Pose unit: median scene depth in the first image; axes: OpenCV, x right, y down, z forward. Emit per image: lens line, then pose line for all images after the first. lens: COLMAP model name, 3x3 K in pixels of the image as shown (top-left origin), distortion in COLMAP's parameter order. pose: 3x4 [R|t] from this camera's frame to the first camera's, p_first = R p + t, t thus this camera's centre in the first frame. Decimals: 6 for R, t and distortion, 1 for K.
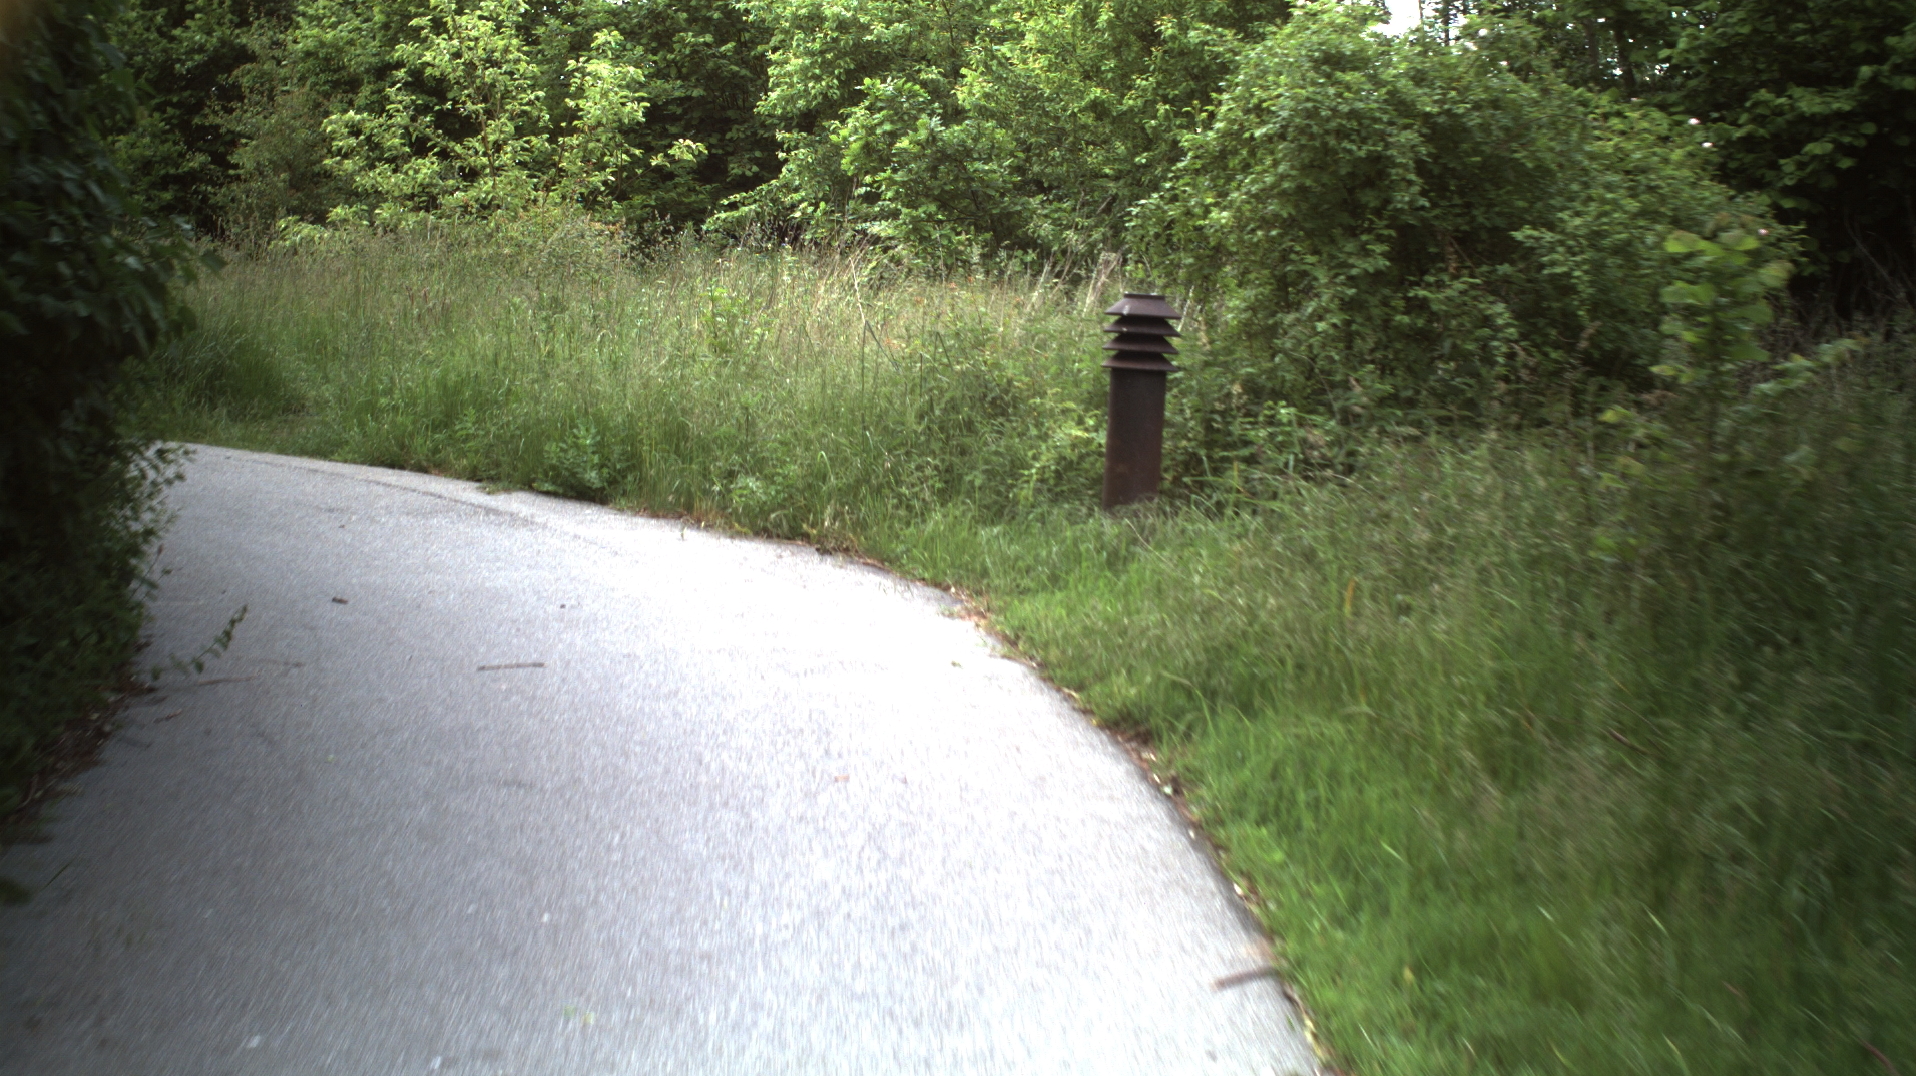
lens RADIAL K [[3466.8, 0, 958.0], [0, 3466.8, 538.0], [0, 0, 1]] dist [-0.262789, 0.068691]
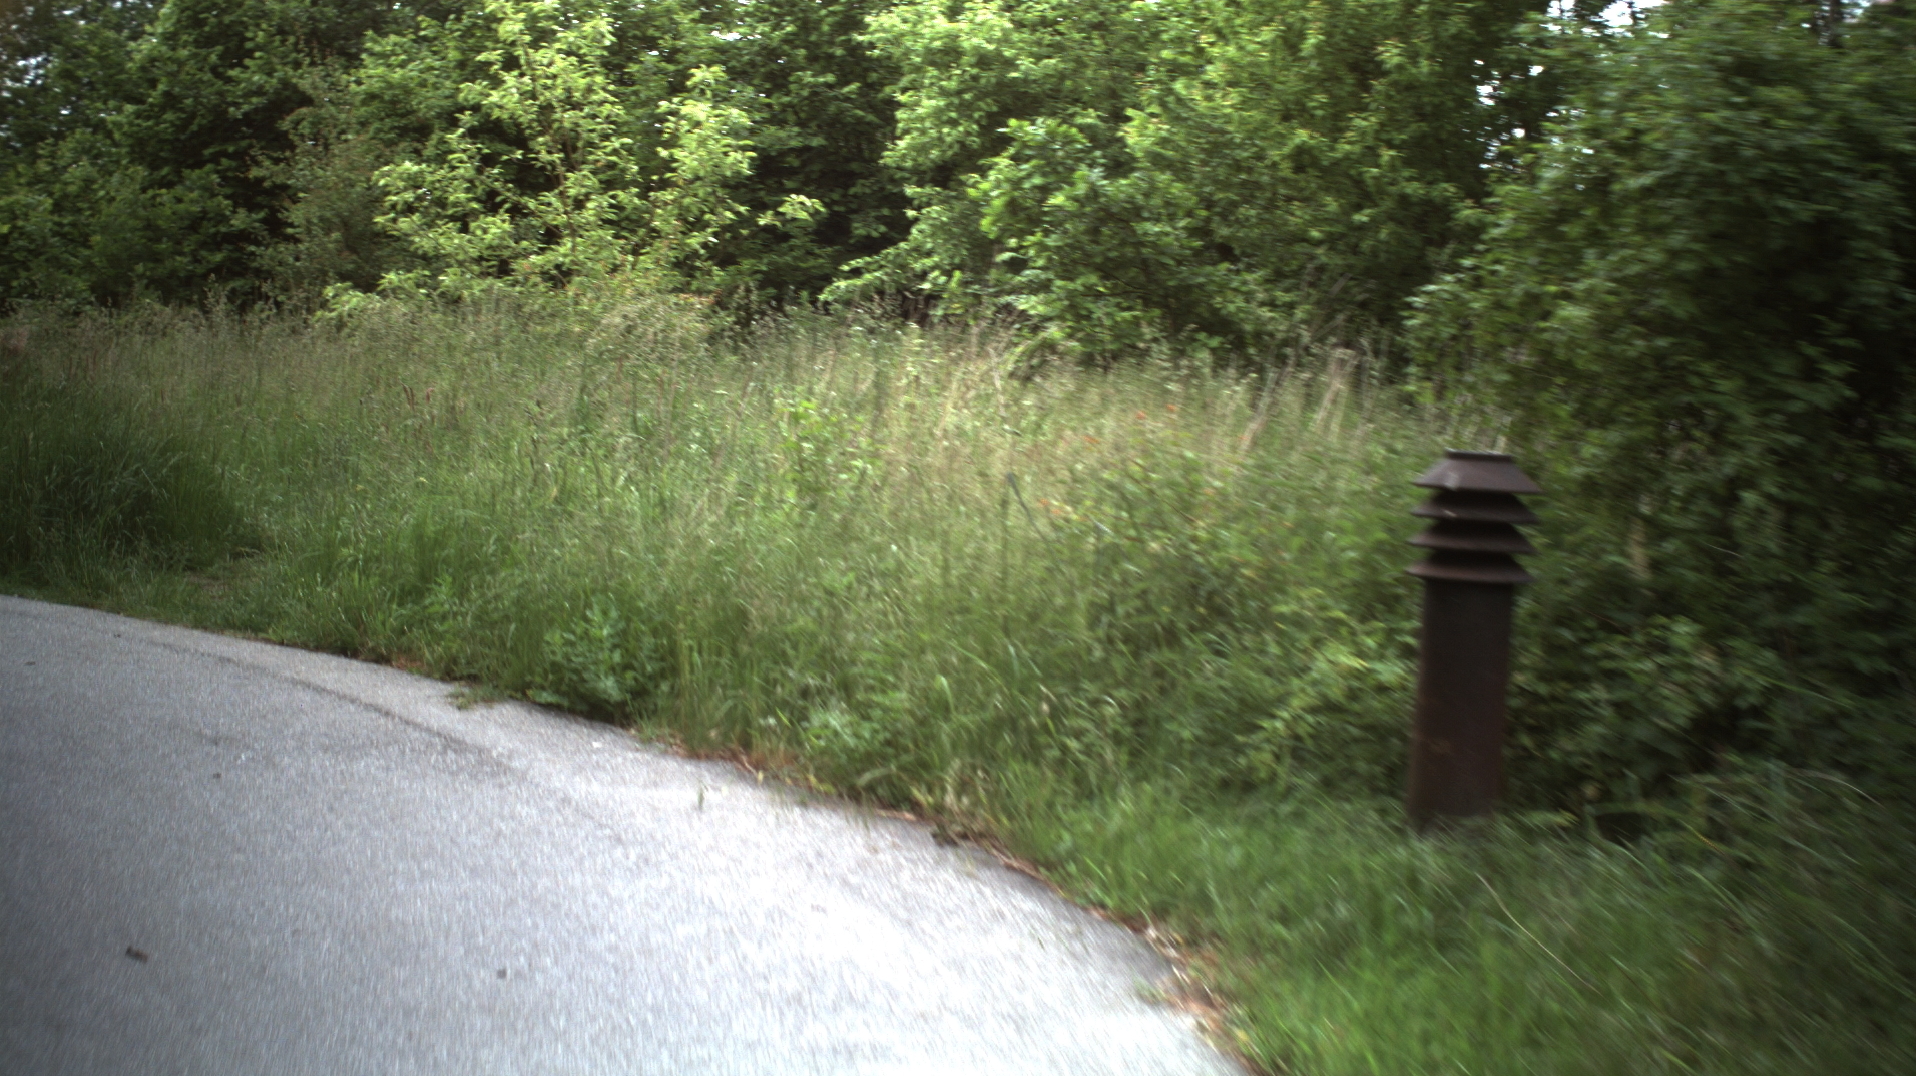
lens RADIAL K [[3466.8, 0, 958.0], [0, 3466.8, 538.0], [0, 0, 1]] dist [-0.262789, 0.068691]
pose [[0.999141, 0.004384, -0.041196, -0.004345], [-0.005068, 0.999851, -0.016518, -0.017498], [0.041118, 0.016713, 0.999015, 0.155766]]
